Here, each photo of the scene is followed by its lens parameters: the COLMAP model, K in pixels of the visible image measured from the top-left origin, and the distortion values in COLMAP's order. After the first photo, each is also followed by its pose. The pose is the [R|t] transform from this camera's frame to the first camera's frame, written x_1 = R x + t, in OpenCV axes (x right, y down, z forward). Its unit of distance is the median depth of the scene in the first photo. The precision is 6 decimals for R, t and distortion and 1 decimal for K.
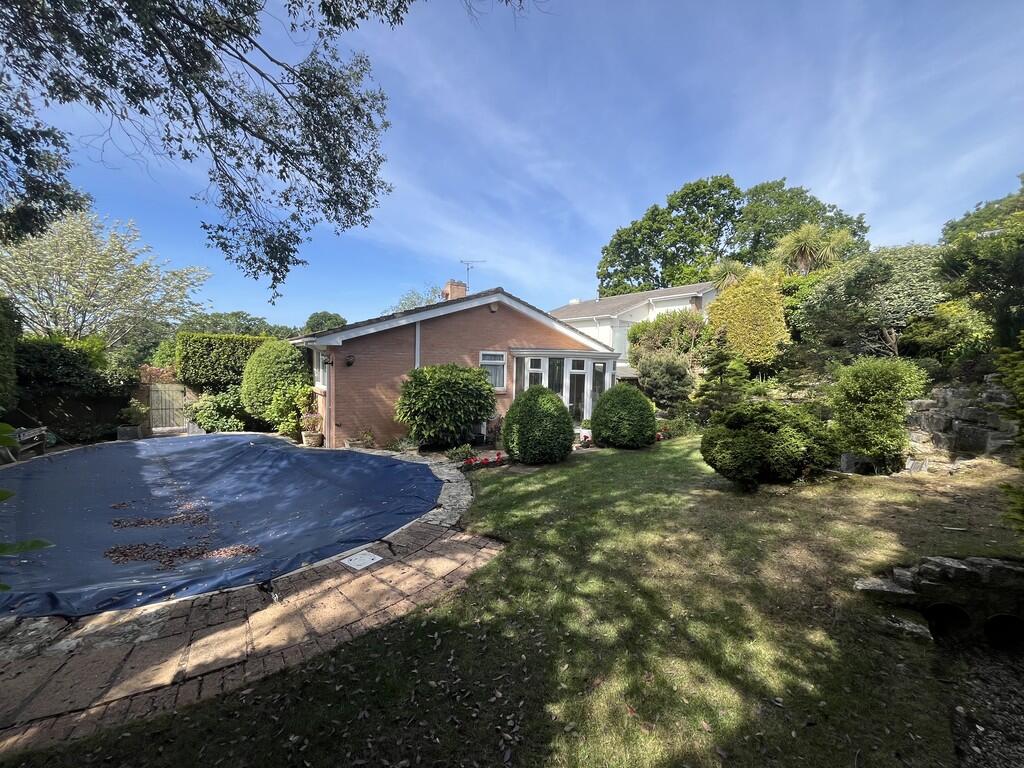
lens RADIAL K [[415.9, 0, 511.1], [0, 415.9, 378.1], [0, 0, 1]] dist [-0.004048, -0.000430]
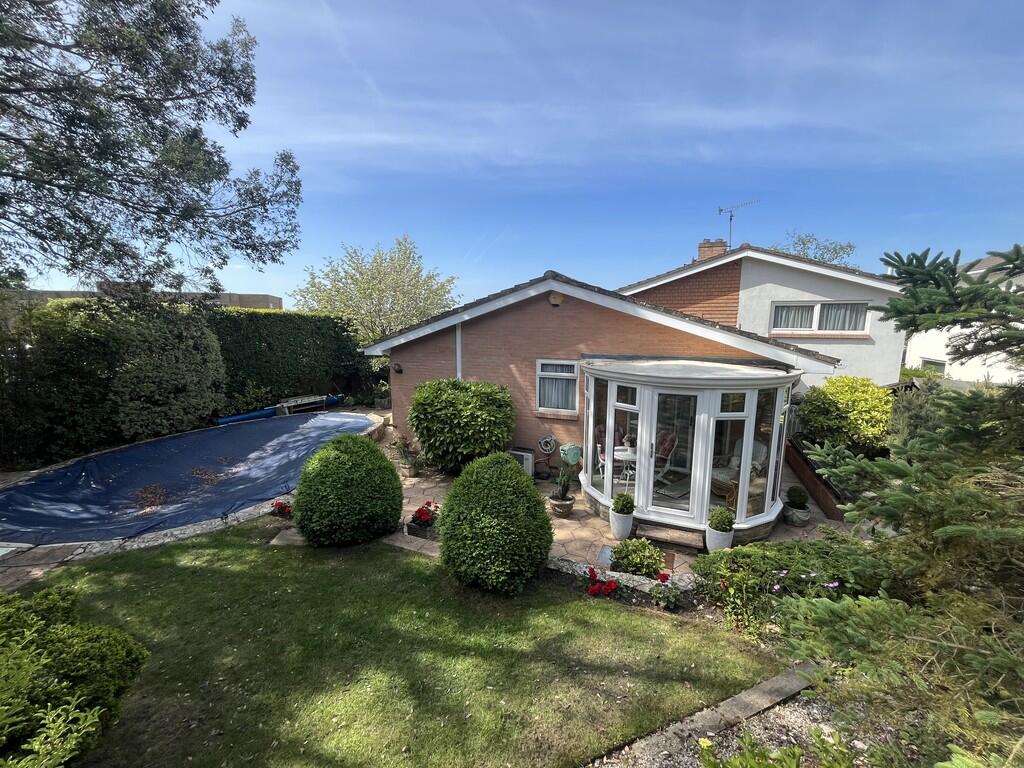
lens RADIAL K [[415.9, 0, 511.1], [0, 415.9, 389.6], [0, 0, 1]] dist [-0.004048, -0.000430]
pose [[0.552014, 0.114718, -0.825906, 0.541708], [-0.027833, 0.992474, 0.119252, -0.102520], [0.833370, -0.042841, 0.551053, 0.556946]]
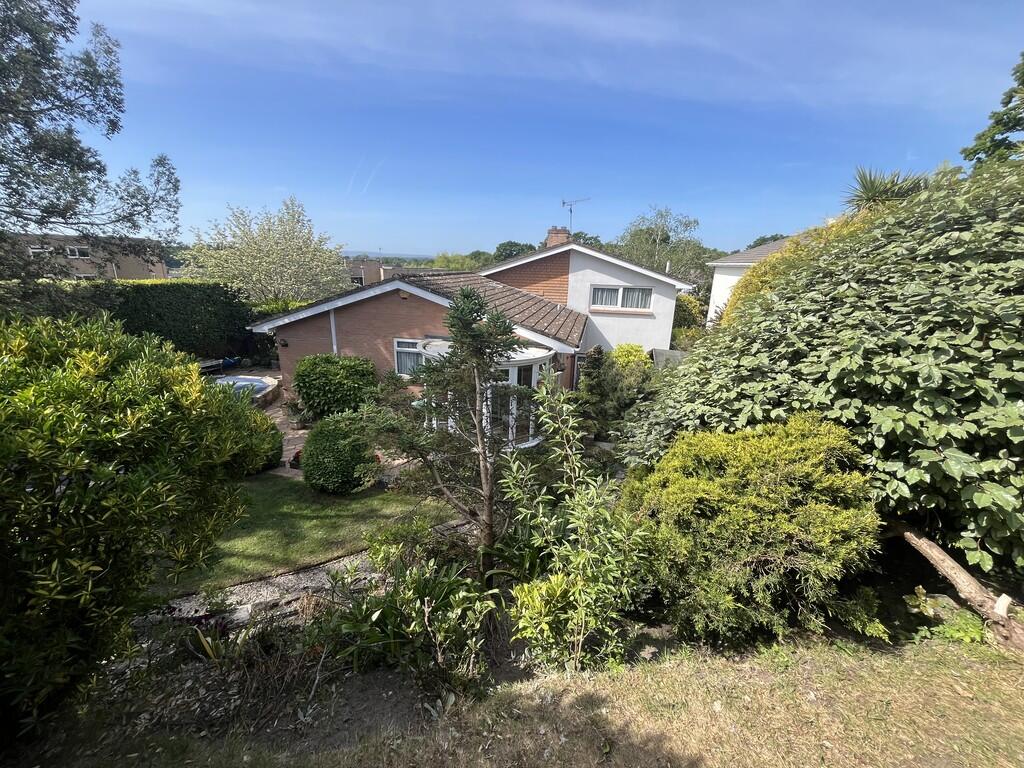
lens RADIAL K [[415.9, 0, 511.6], [0, 415.9, 387.0], [0, 0, 1]] dist [-0.004048, -0.000430]
pose [[0.693269, 0.201371, -0.691973, 0.858725], [-0.042107, 0.969847, 0.240049, -0.208863], [0.719447, -0.137282, 0.680844, 0.519799]]
